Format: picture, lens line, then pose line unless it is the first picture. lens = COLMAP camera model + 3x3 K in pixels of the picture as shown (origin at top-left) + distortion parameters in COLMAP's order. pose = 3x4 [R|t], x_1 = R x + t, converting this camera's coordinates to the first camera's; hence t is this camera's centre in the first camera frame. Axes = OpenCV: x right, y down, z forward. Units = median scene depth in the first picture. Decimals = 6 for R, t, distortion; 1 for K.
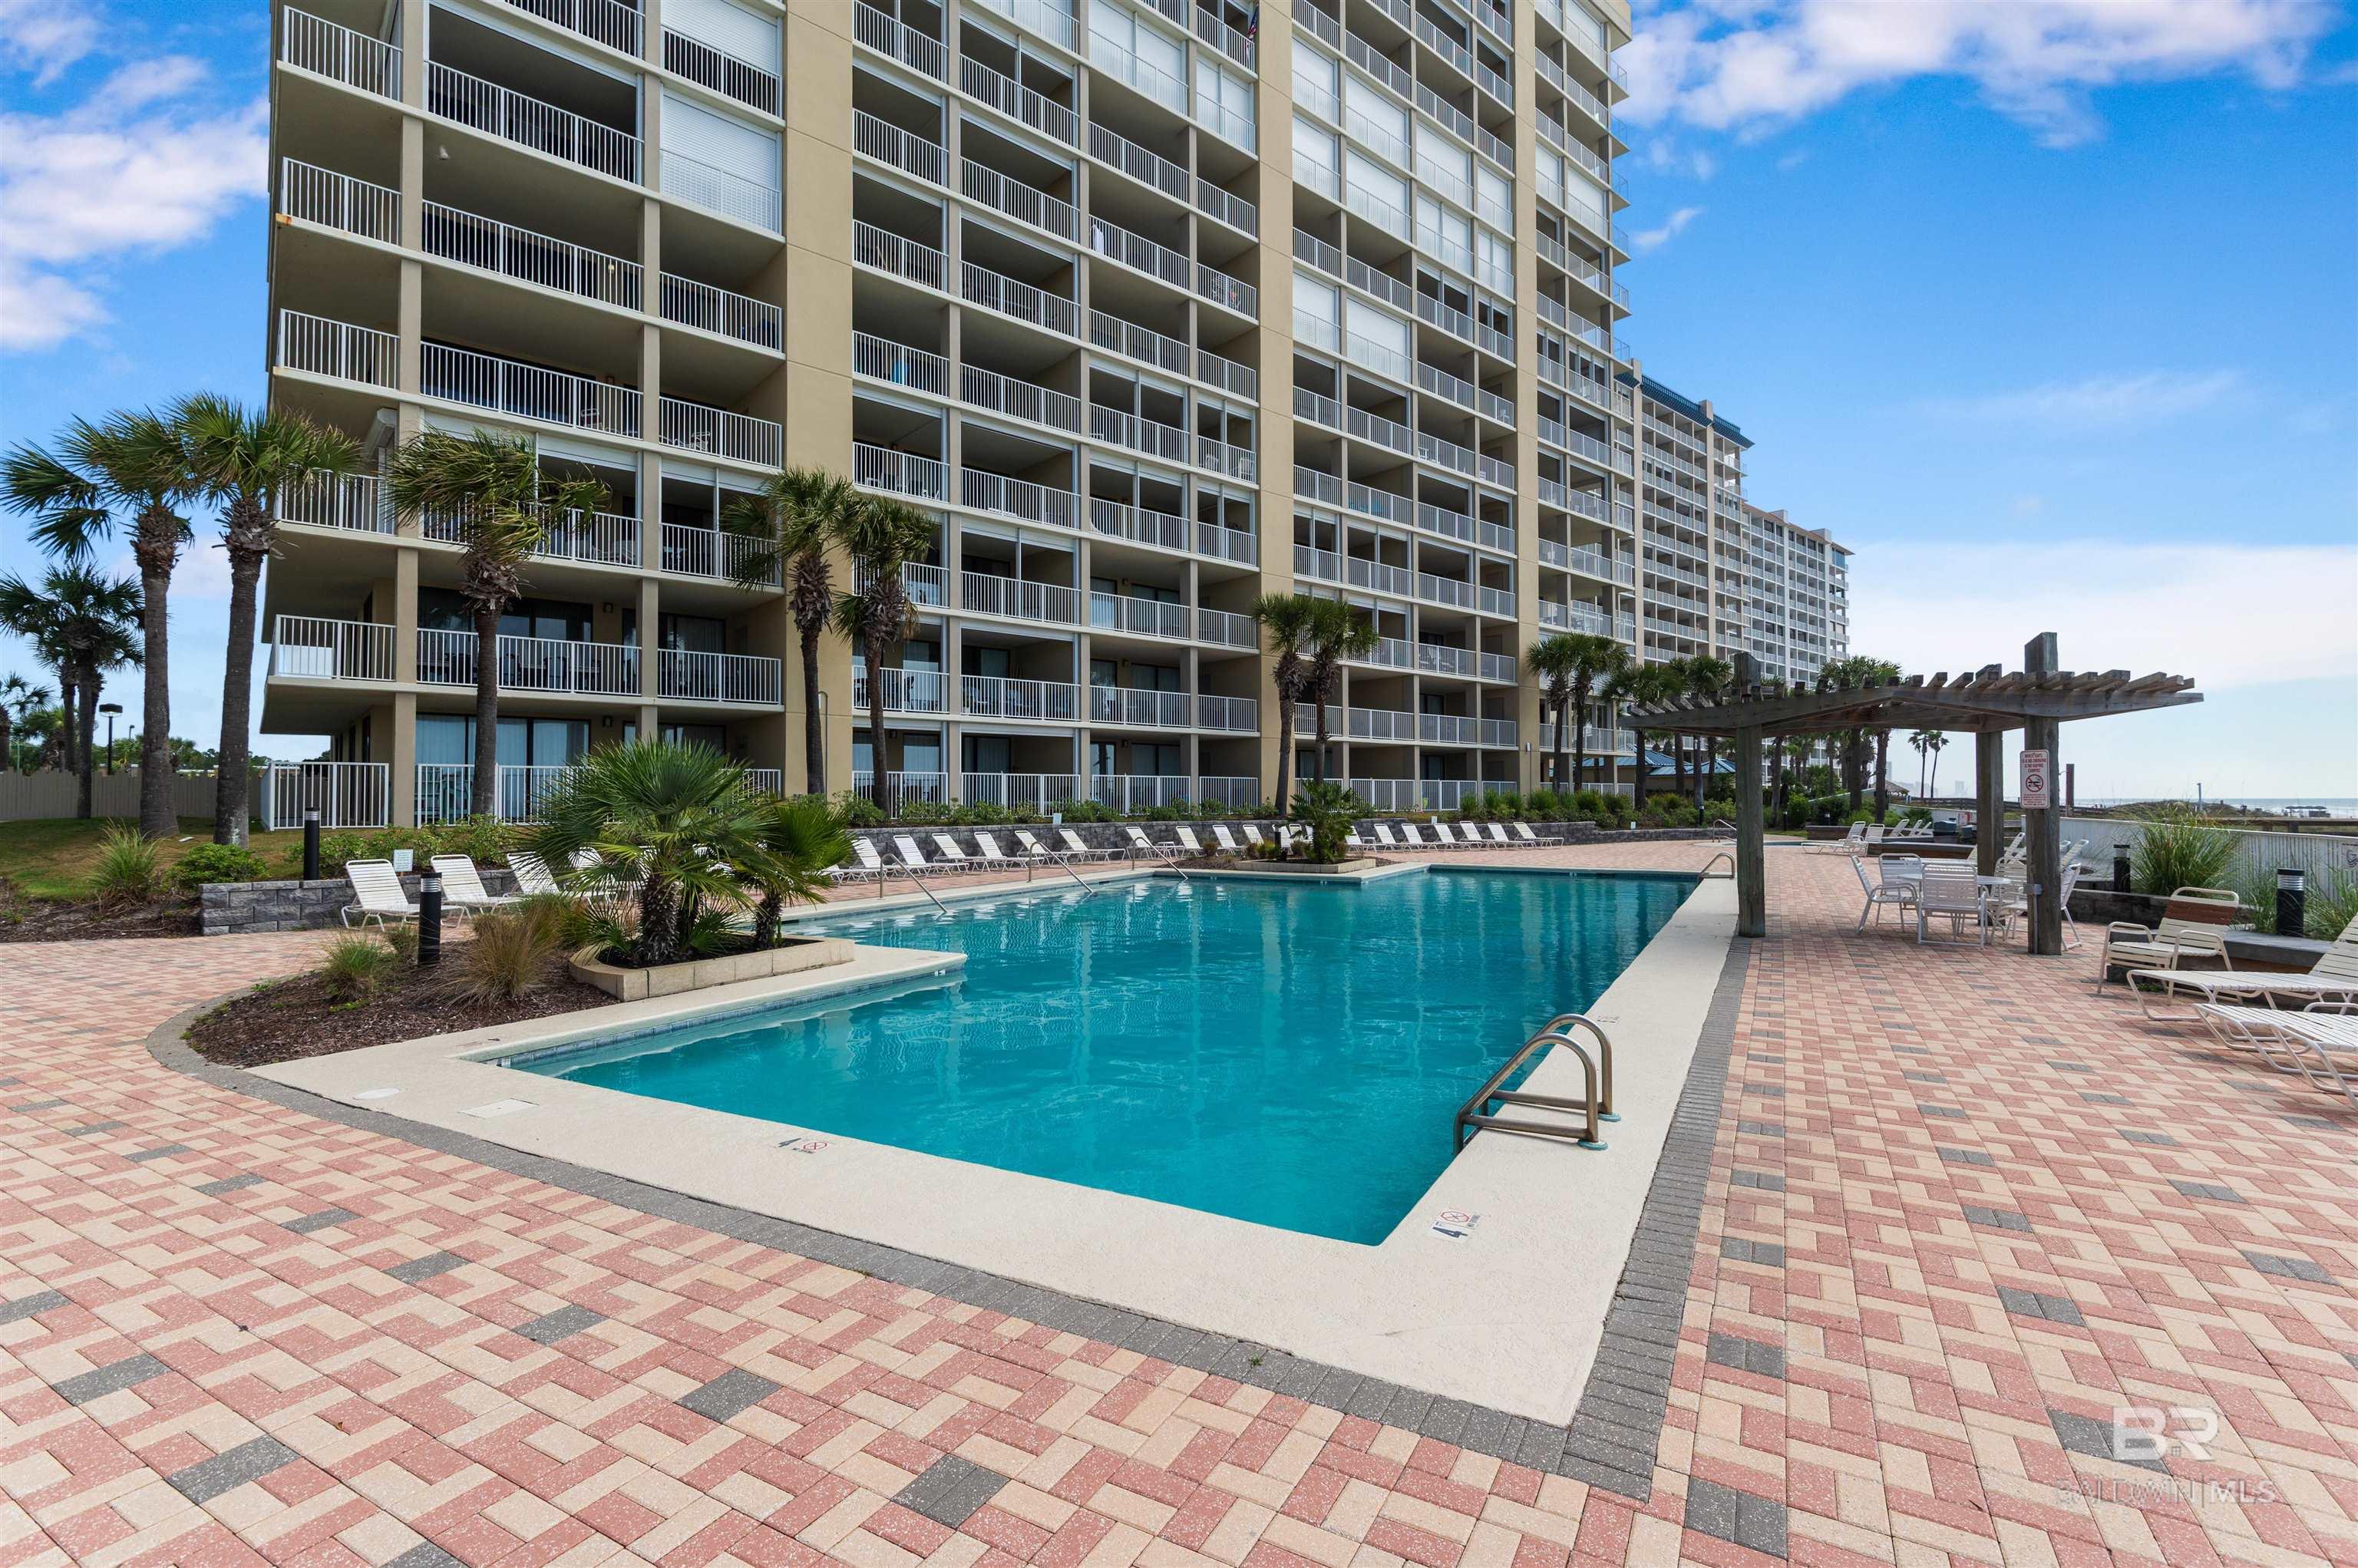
lens RADIAL K [[1050.1, 0, 1179.0], [0, 1050.1, 784.0], [0, 0, 1]] dist [0.022200, -0.000318]
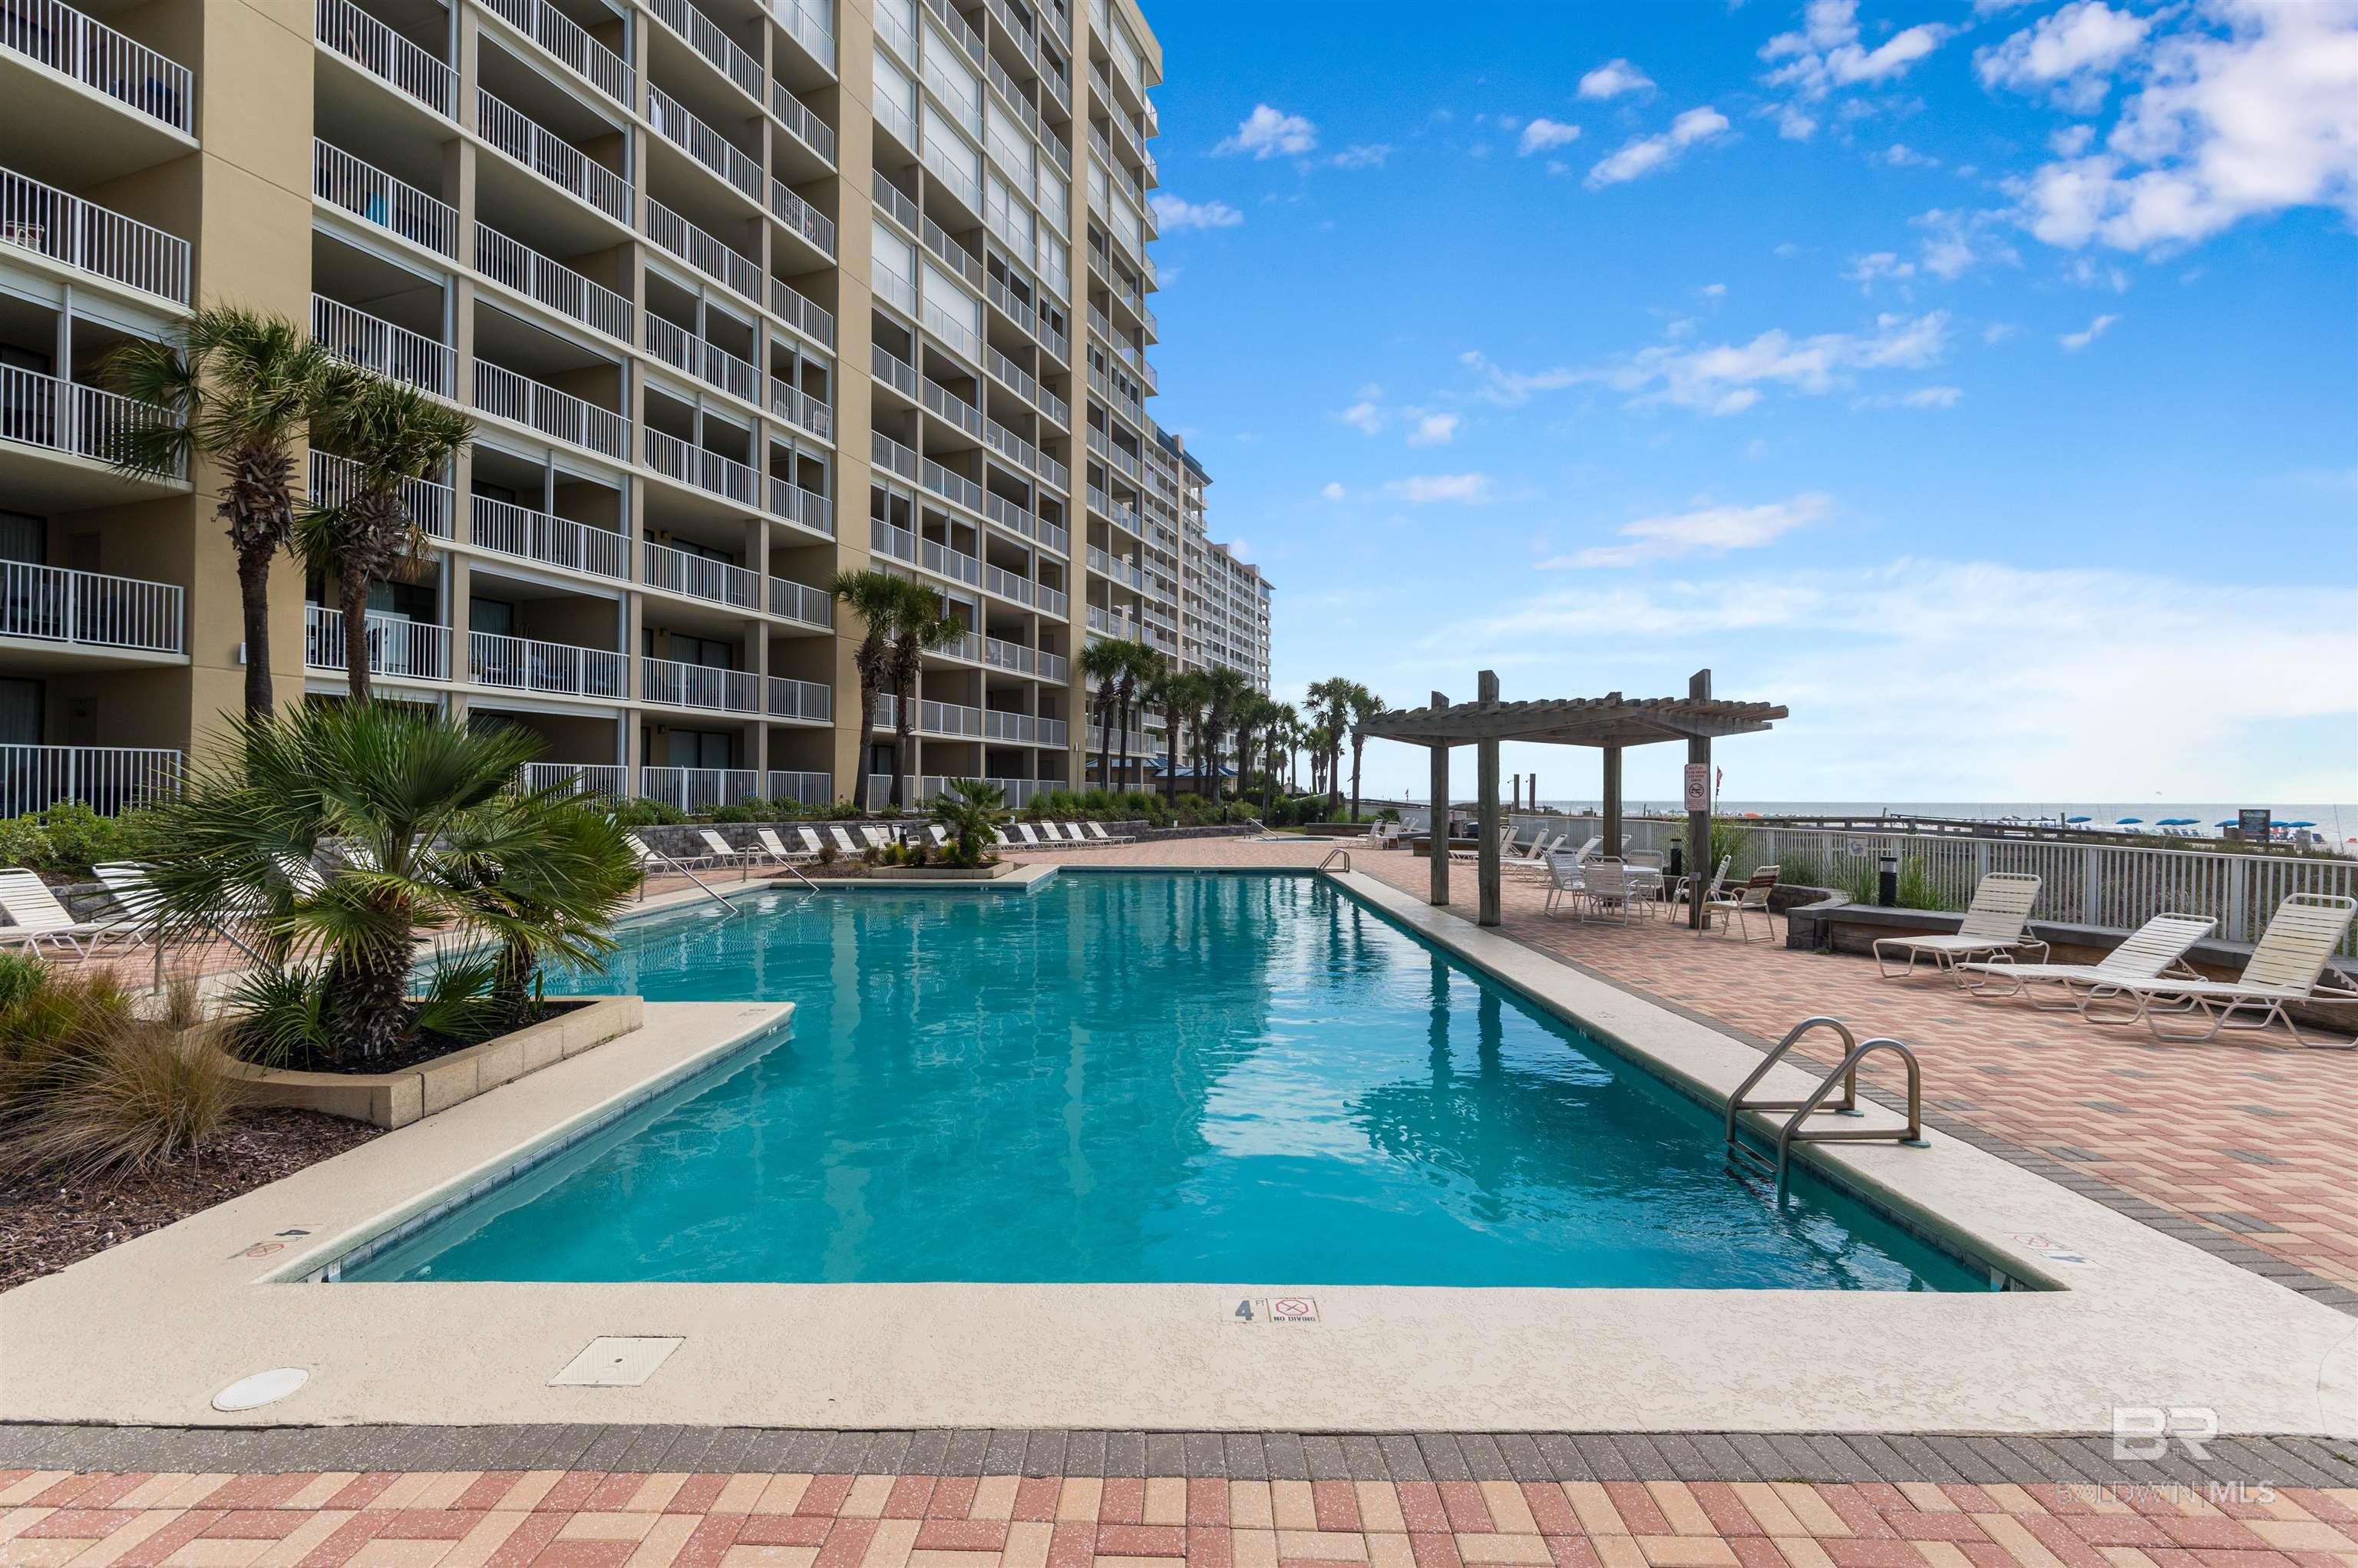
lens RADIAL K [[1072.7, 0, 1177.2], [0, 1072.7, 795.8], [0, 0, 1]] dist [0.003884, -0.000608]
pose [[0.878308, 0.007763, 0.478032, -0.108908], [-0.014191, 0.999851, 0.009838, 0.000088], [-0.477885, -0.015424, 0.878287, 0.061560]]
